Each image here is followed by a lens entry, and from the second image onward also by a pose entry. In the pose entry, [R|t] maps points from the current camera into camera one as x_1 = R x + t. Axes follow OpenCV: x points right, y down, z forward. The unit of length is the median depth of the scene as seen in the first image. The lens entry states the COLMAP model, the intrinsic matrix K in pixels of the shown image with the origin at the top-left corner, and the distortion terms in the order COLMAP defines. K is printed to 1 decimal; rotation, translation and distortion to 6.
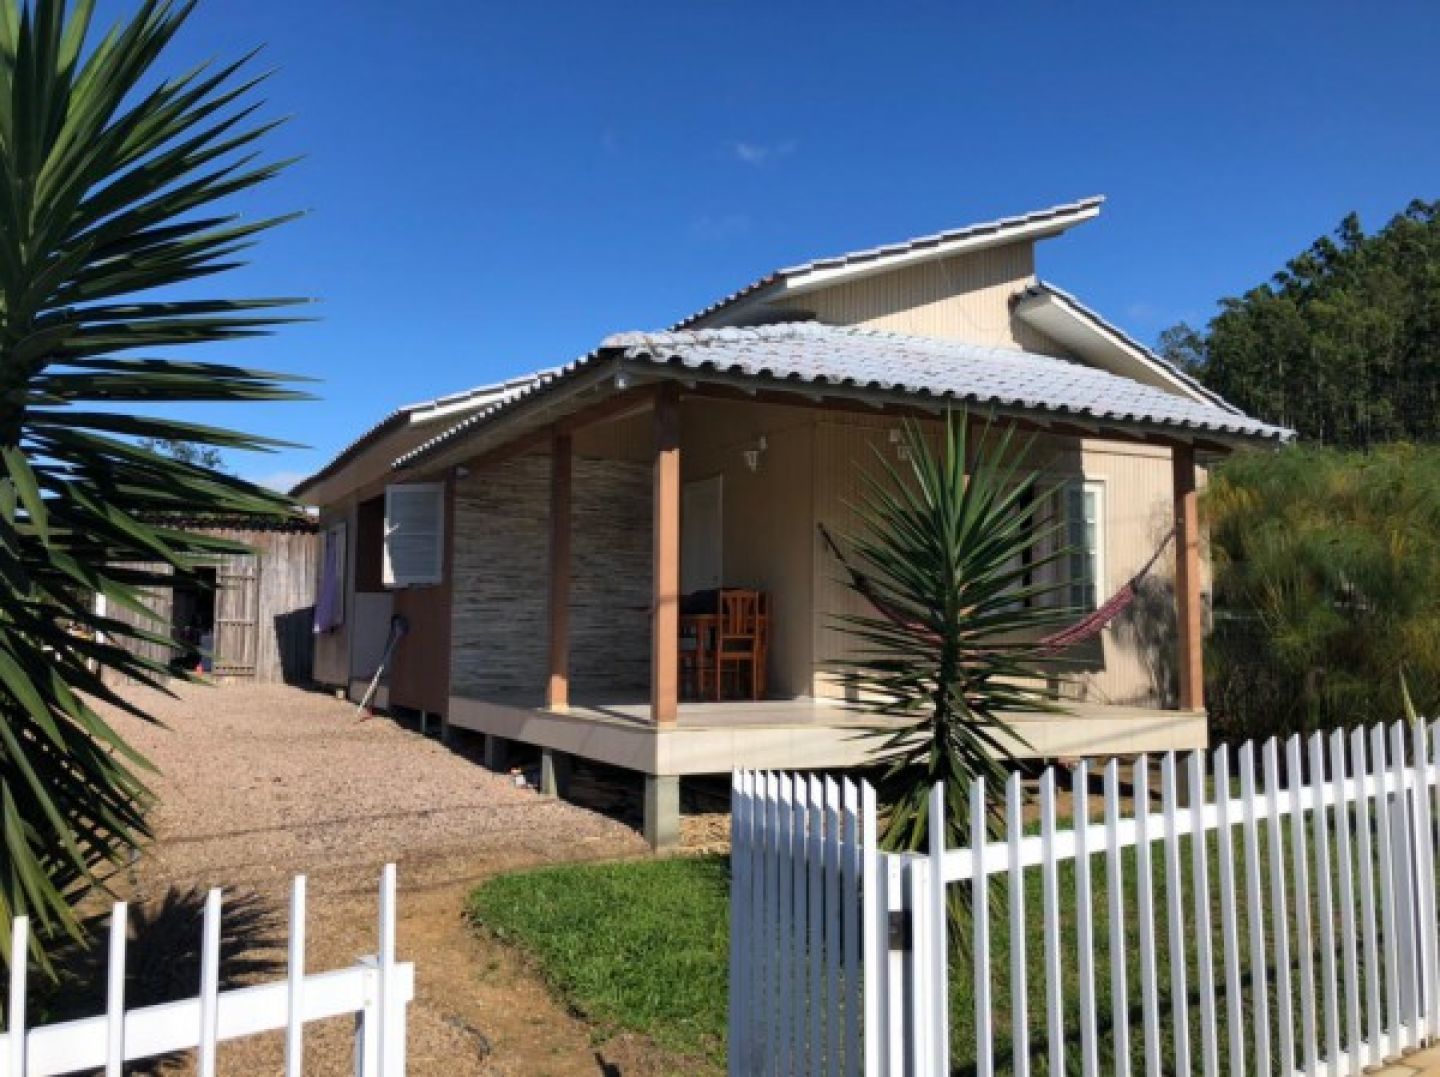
lens RADIAL K [[1179.7, 0, 696.6], [0, 1179.7, 536.0], [0, 0, 1]] dist [0.055055, -0.068704]
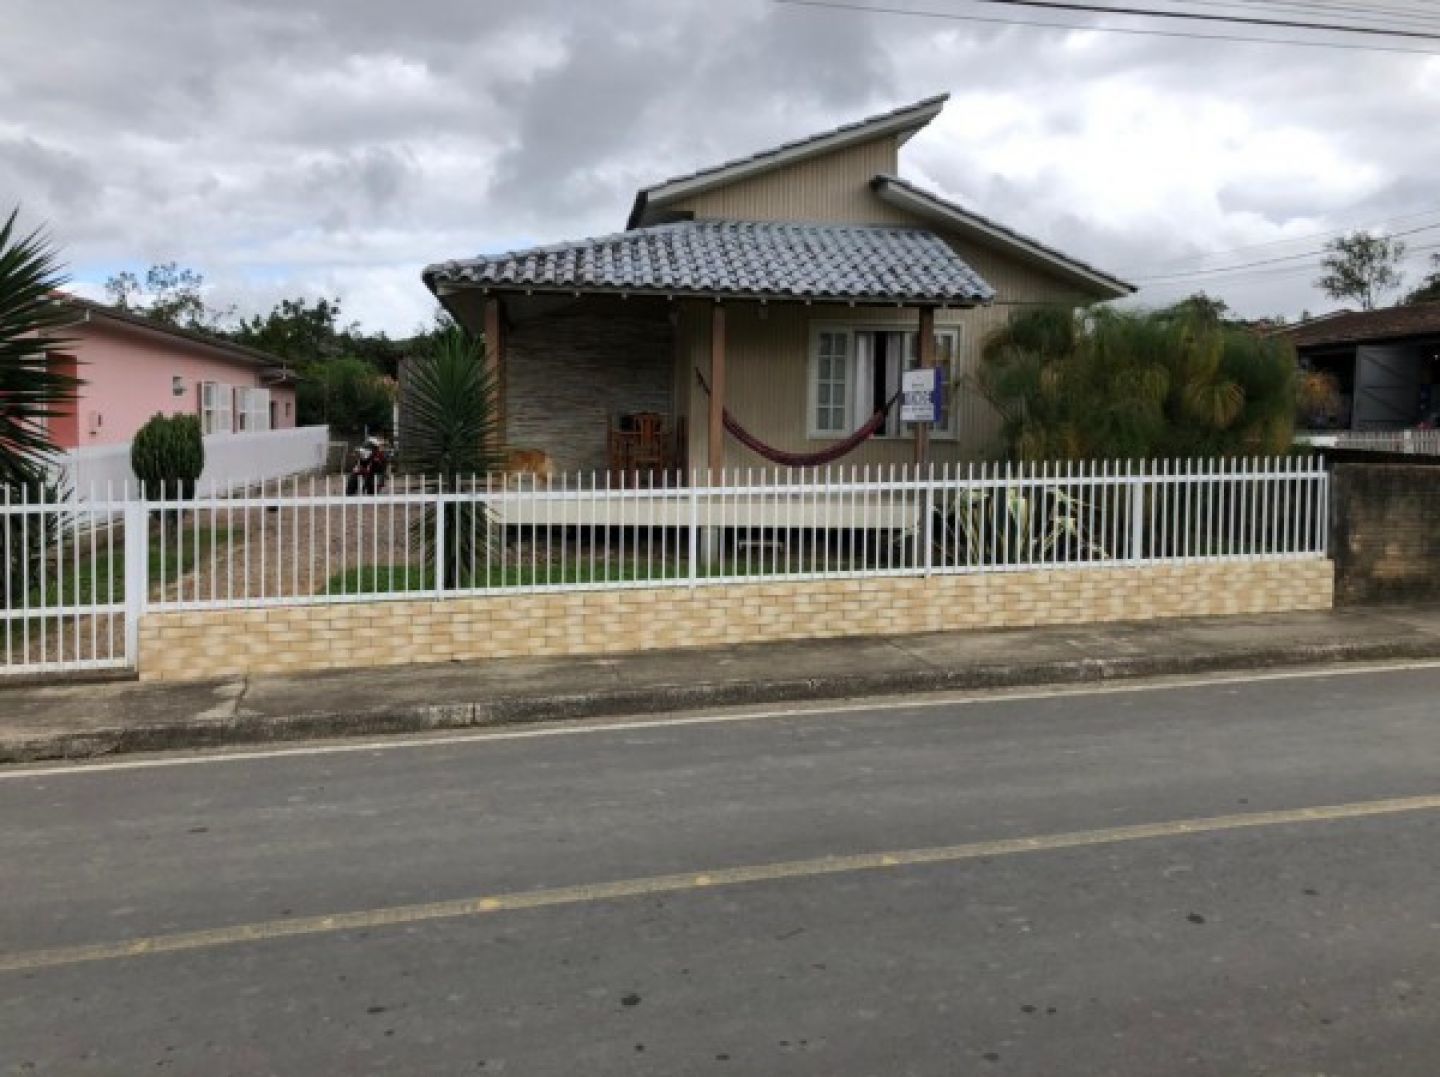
lens RADIAL K [[1179.7, 0, 709.9], [0, 1179.7, 543.6], [0, 0, 1]] dist [0.055055, -0.068704]
pose [[0.940180, 0.039914, -0.338332, 0.551800], [0.015307, 0.987161, 0.158995, -0.023418], [0.340334, -0.154663, 0.927498, -0.309657]]
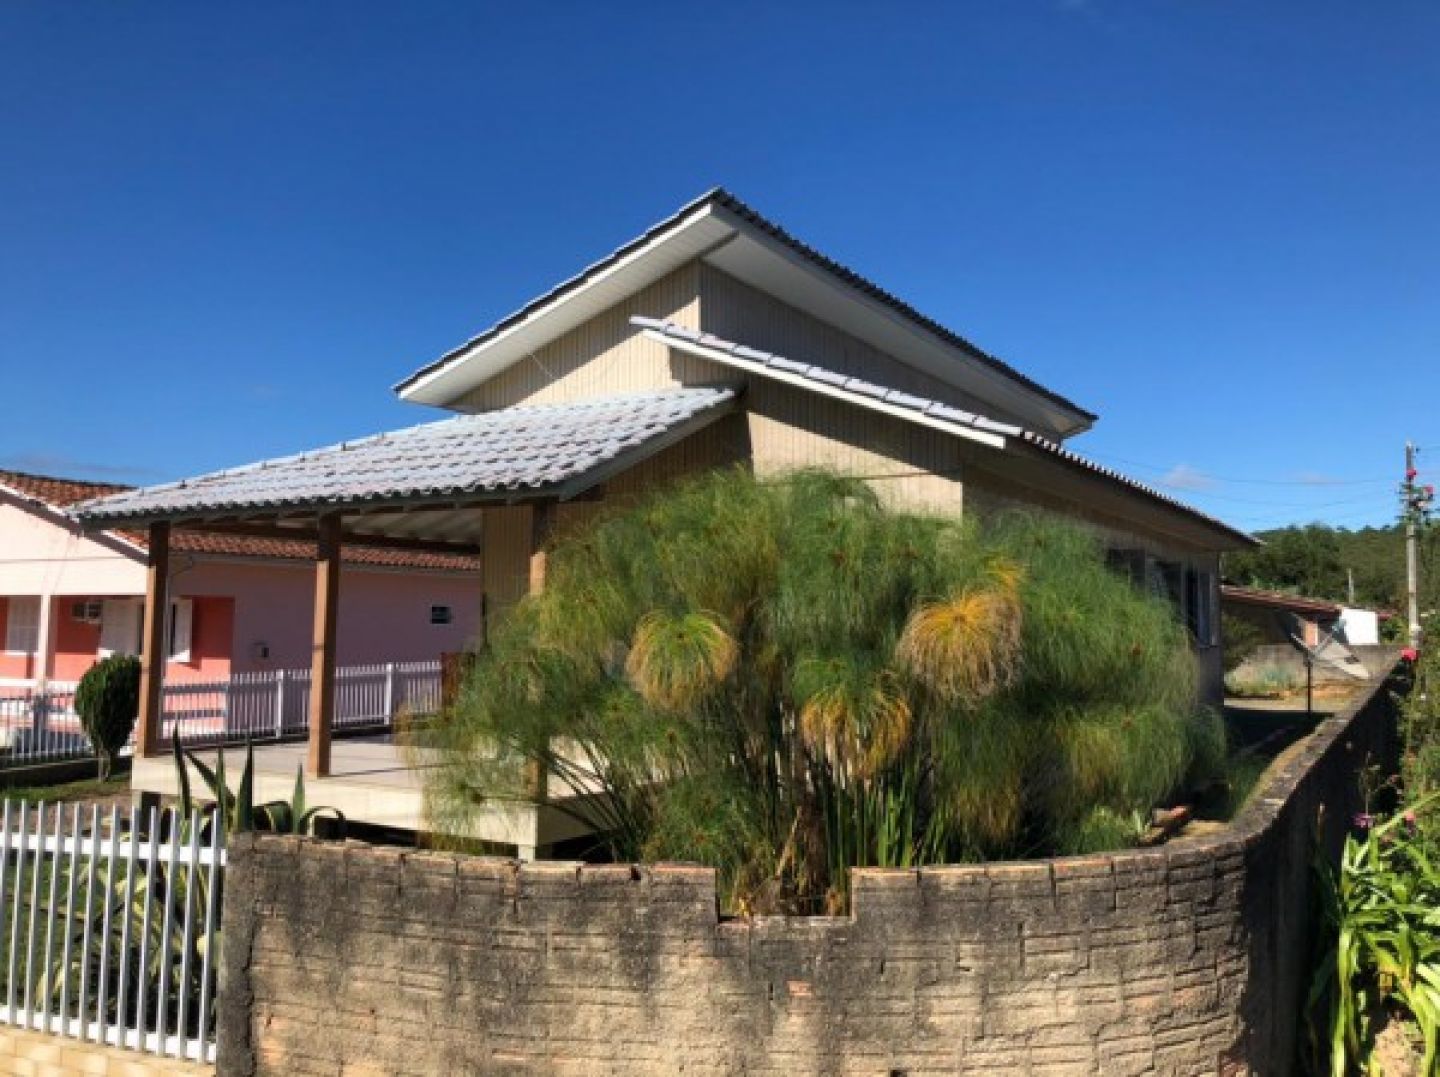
lens RADIAL K [[1179.7, 0, 723.7], [0, 1179.7, 544.7], [0, 0, 1]] dist [0.055055, -0.068704]
pose [[0.511037, -0.060562, -0.857422, 1.059108], [0.060976, 0.997556, -0.034117, -0.004247], [0.857393, -0.034847, 0.513481, 0.565720]]
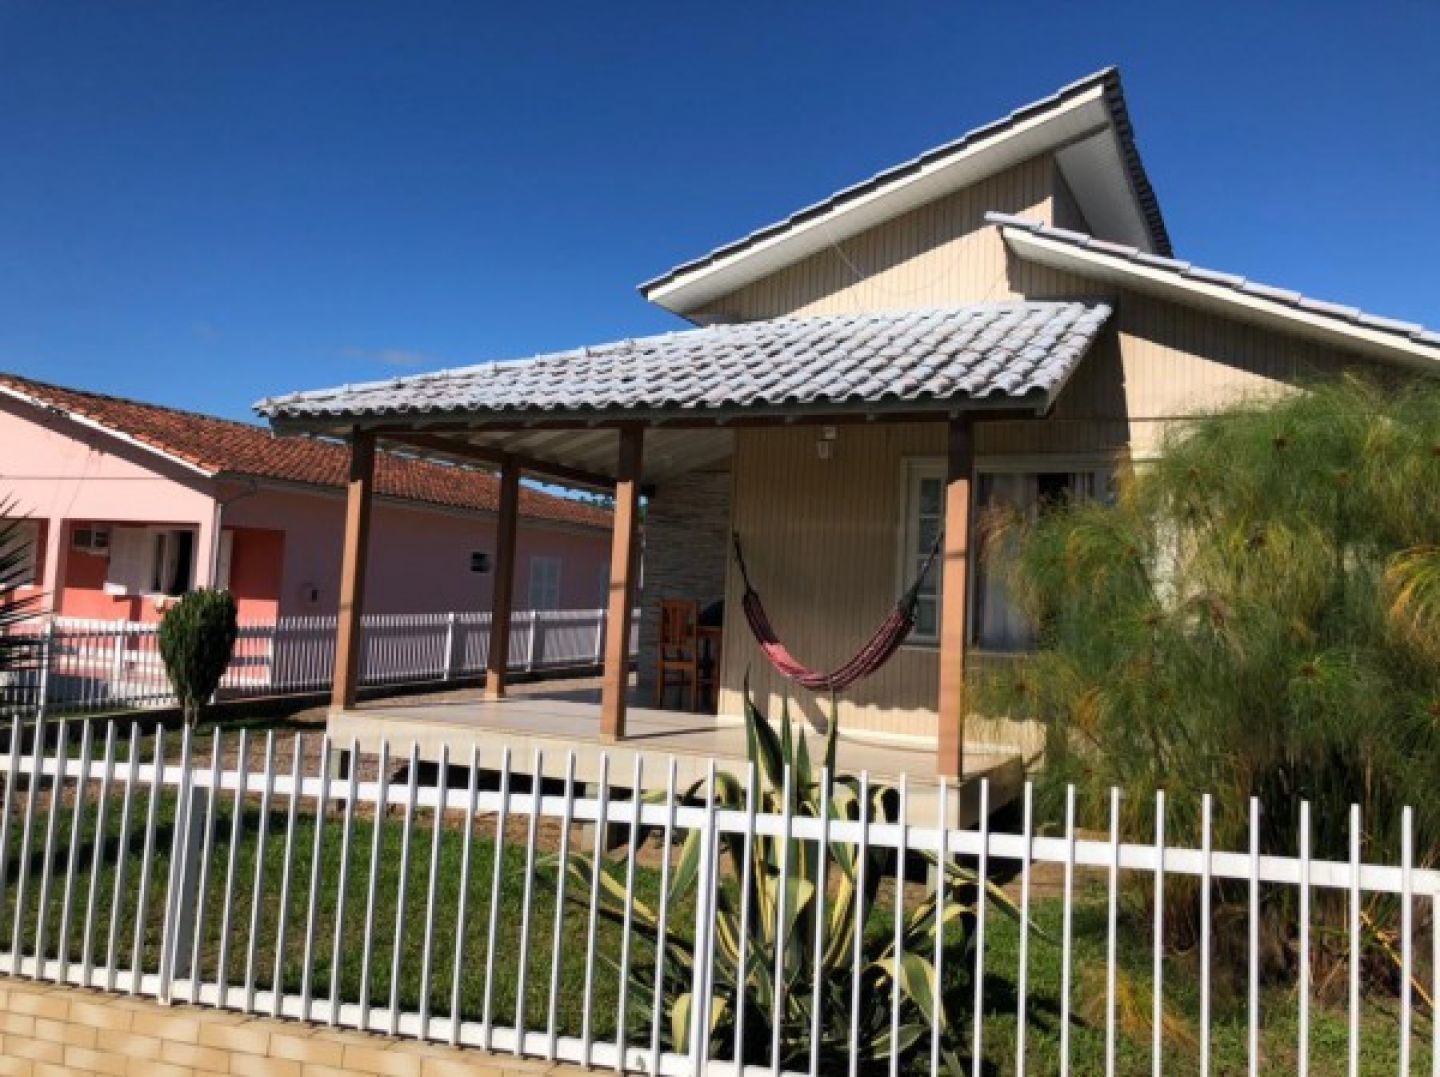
lens RADIAL K [[1179.7, 0, 731.2], [0, 1179.7, 539.8], [0, 0, 1]] dist [0.055055, -0.068704]
pose [[0.606459, -0.016748, -0.794939, 0.777082], [0.017495, 0.999817, -0.007718, 0.002513], [0.794923, -0.009227, 0.606641, 0.376812]]
